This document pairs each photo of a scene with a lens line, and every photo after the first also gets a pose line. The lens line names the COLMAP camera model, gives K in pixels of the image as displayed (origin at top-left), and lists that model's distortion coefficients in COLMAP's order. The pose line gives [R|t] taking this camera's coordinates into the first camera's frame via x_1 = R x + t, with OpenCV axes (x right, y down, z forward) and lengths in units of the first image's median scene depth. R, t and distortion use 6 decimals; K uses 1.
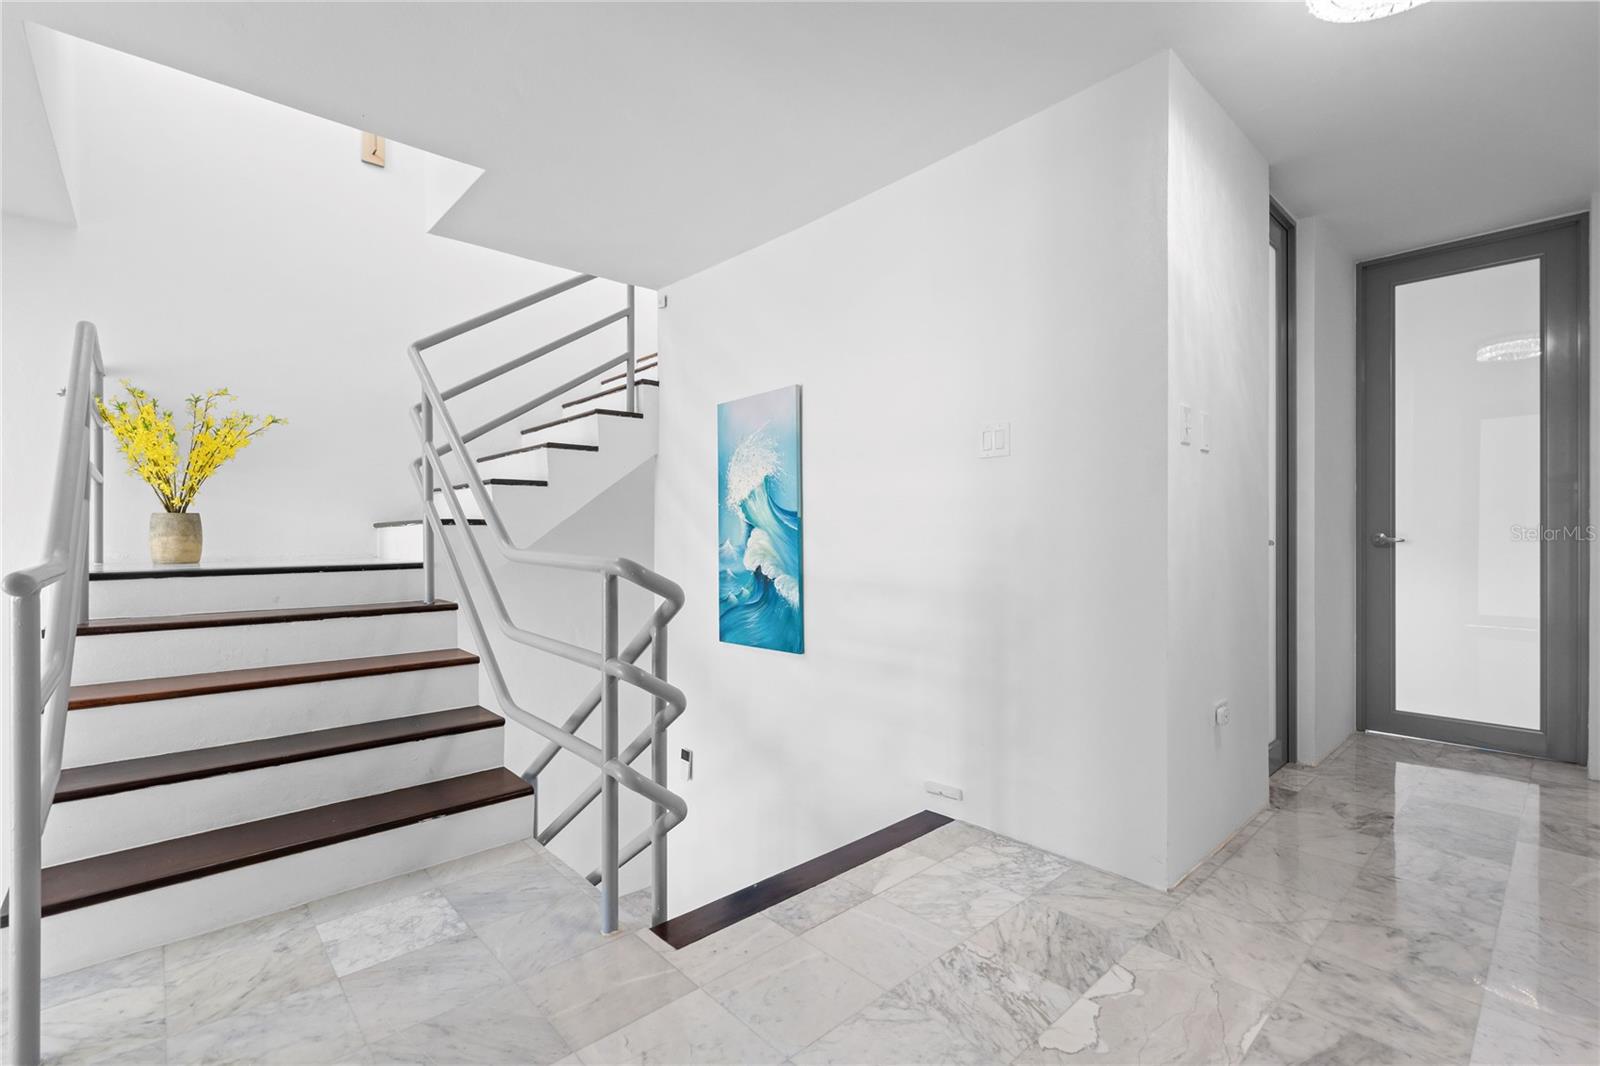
lens RADIAL K [[716.1, 0, 792.6], [0, 716.1, 533.8], [0, 0, 1]] dist [-0.000056, 0.000146]
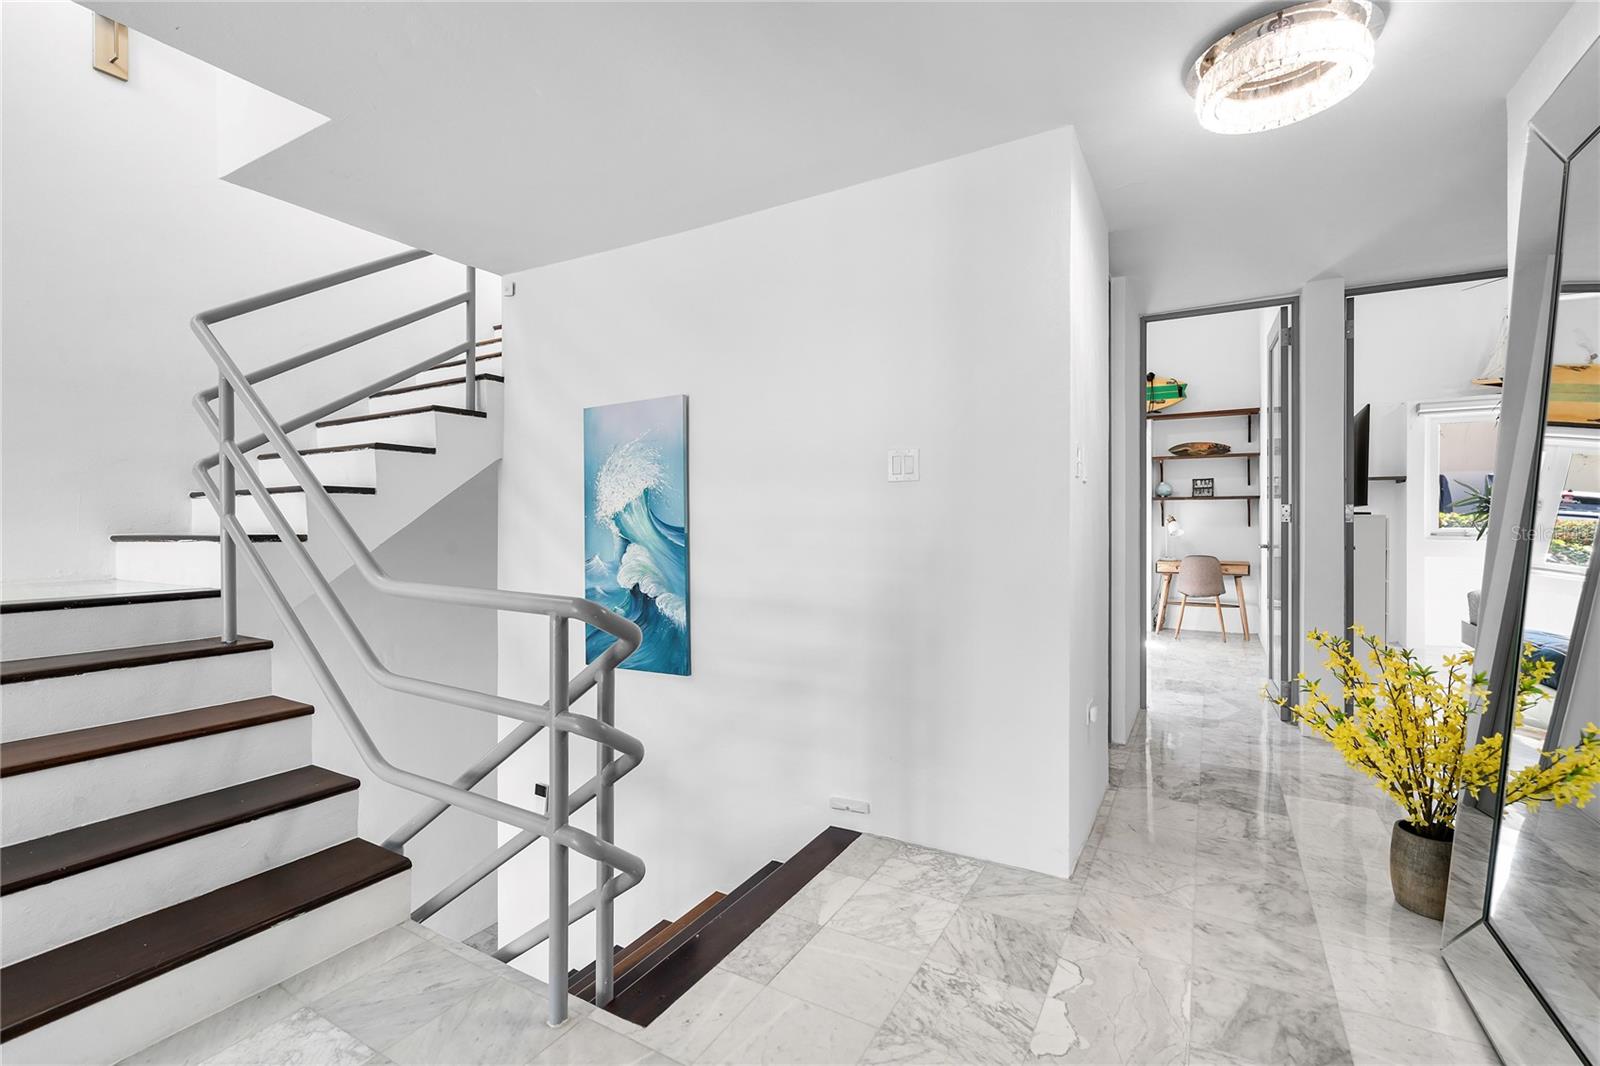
lens RADIAL K [[715.9, 0, 792.6], [0, 715.9, 527.1], [0, 0, 1]] dist [-0.000845, 0.000250]
pose [[0.953135, 0.001478, 0.302541, -0.185407], [-0.001006, 0.999998, -0.001713, -0.038108], [-0.302543, 0.001329, 0.953135, 0.055060]]
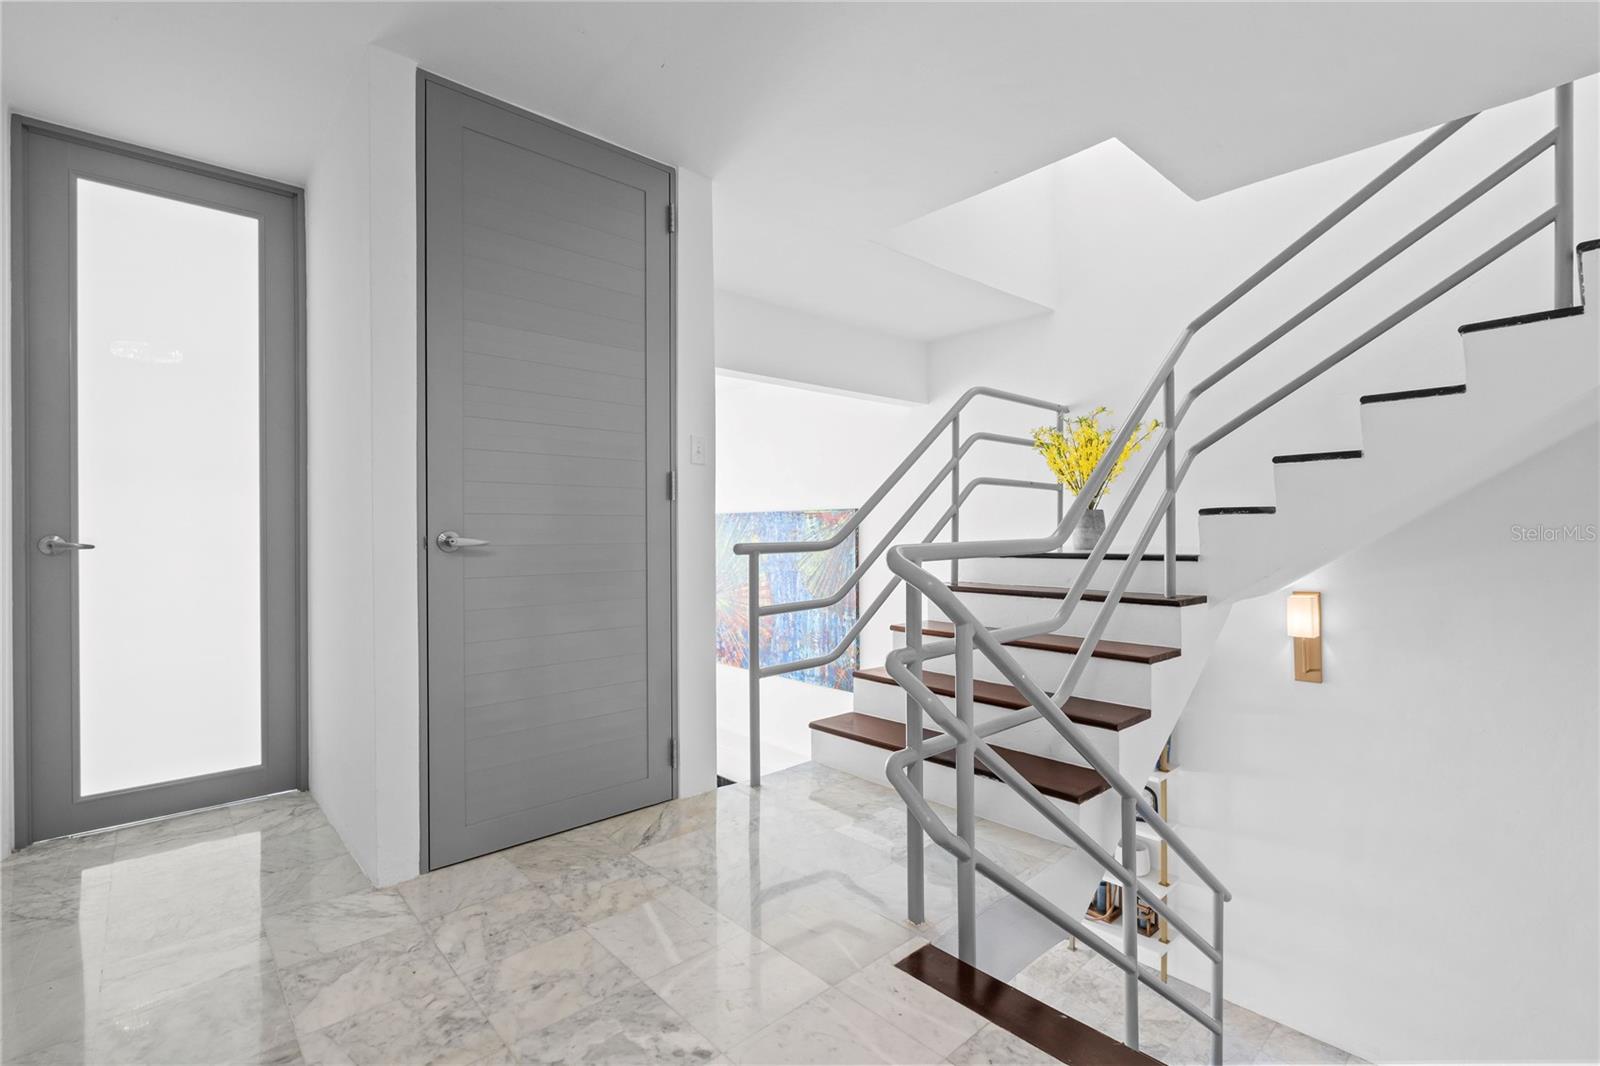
lens RADIAL K [[717.7, 0, 791.1], [0, 717.7, 529.0], [0, 0, 1]] dist [0.000457, -0.000056]
pose [[-0.004778, 0.000902, -0.999988, 0.566930], [0.009689, 0.999953, 0.000855, -0.000441], [0.999942, -0.009685, -0.004787, 0.625328]]
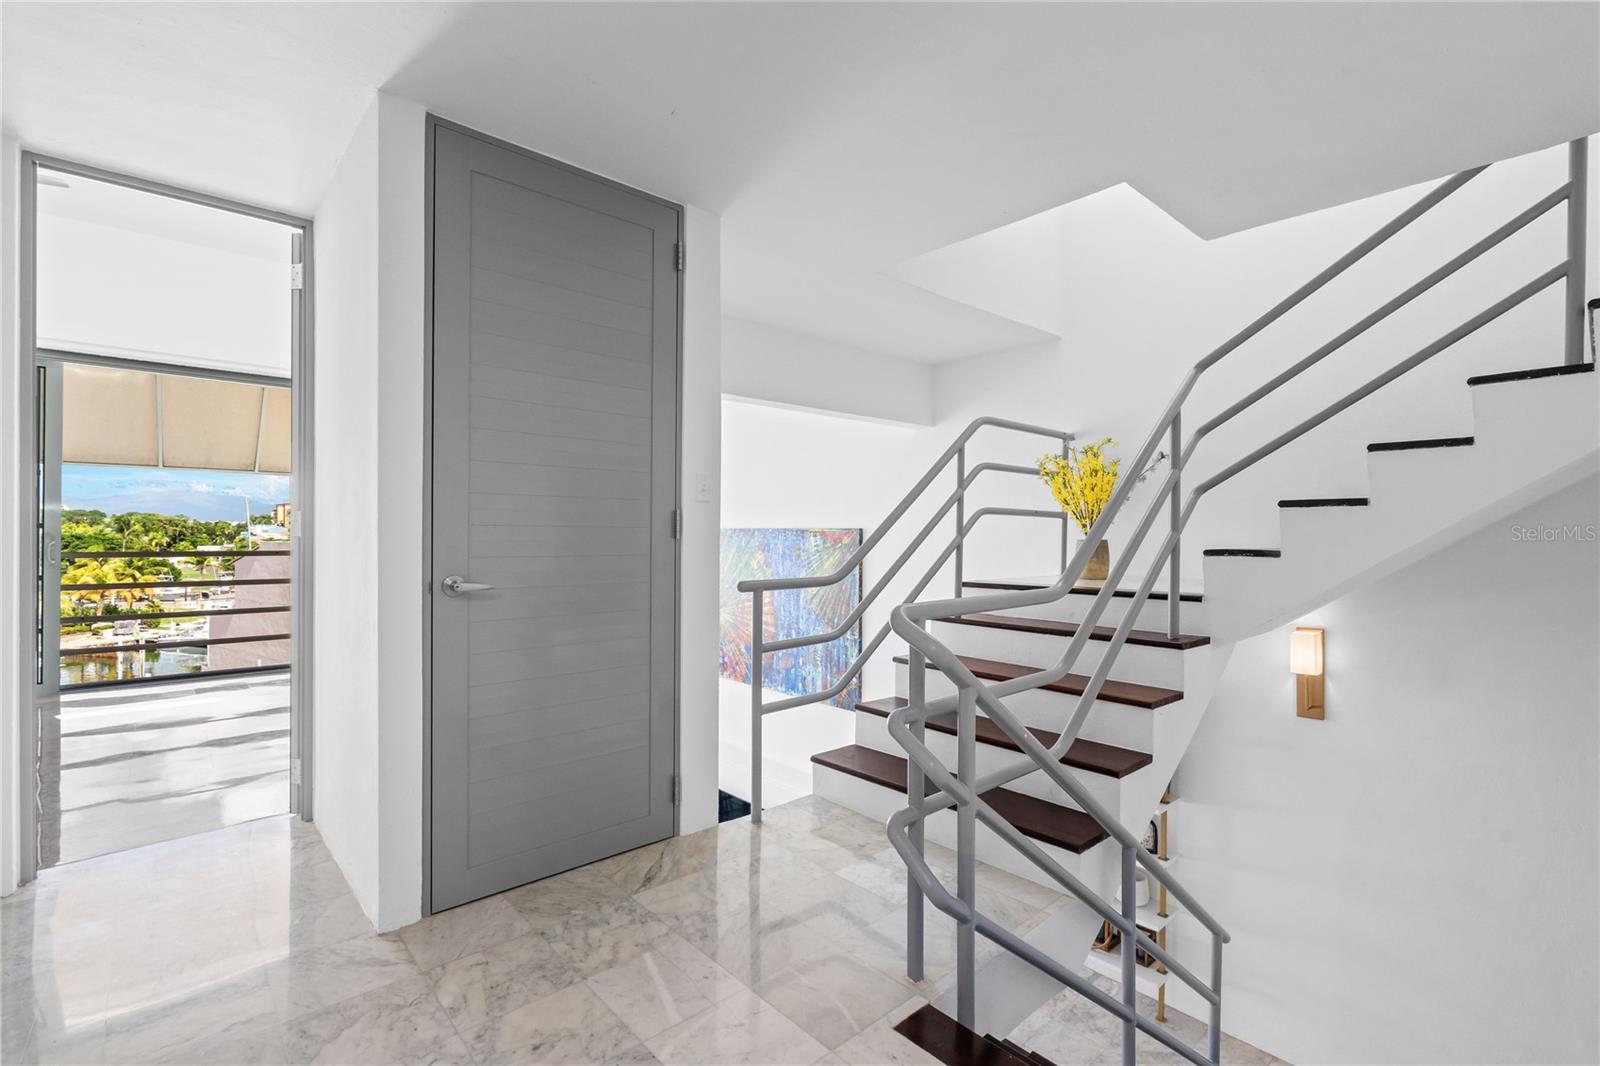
lens RADIAL K [[716.1, 0, 792.6], [0, 716.1, 533.8], [0, 0, 1]] dist [-0.000056, 0.000146]
pose [[-0.008070, 0.006767, -0.999945, 0.565006], [-0.002180, 0.999975, 0.006785, -0.060455], [0.999965, 0.002234, -0.008055, 0.624753]]
